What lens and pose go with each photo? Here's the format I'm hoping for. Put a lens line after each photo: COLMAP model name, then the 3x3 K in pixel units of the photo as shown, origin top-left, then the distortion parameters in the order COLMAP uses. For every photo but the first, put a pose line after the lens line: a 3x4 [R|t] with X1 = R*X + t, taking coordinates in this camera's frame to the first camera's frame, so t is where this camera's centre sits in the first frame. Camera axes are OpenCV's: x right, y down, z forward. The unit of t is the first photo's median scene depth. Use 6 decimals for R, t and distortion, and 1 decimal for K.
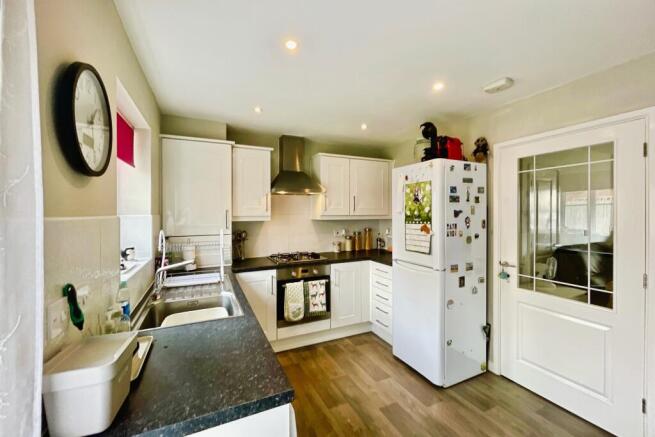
lens RADIAL K [[265.0, 0, 328.4], [0, 265.0, 215.4], [0, 0, 1]] dist [0.000323, -0.001264]
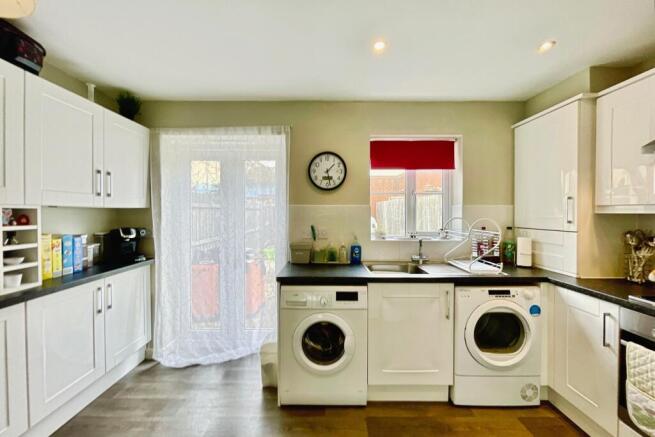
lens RADIAL K [[265.0, 0, 328.3], [0, 265.0, 216.0], [0, 0, 1]] dist [0.000323, -0.001264]
pose [[-0.418074, 0.013062, -0.908319, 0.492471], [-0.005606, 0.999840, 0.016959, 0.020732], [0.908395, 0.012183, -0.417935, 0.664533]]
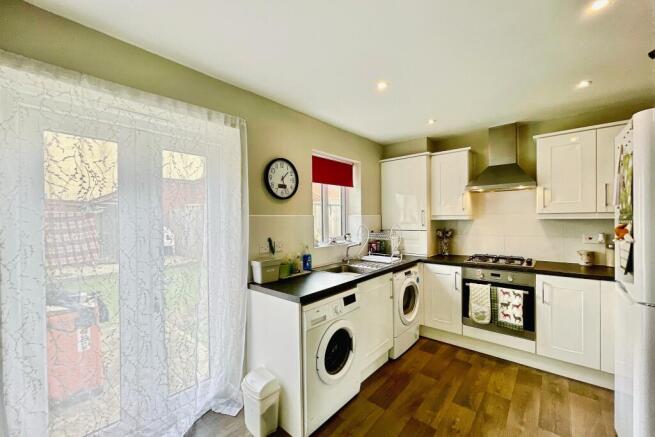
lens RADIAL K [[265.0, 0, 327.4], [0, 265.0, 220.9], [0, 0, 1]] dist [0.000323, -0.001264]
pose [[0.410100, 0.005607, -0.912023, 0.504654], [0.007755, 0.999924, 0.009634, 0.011185], [0.912007, -0.011024, 0.410026, 0.102052]]
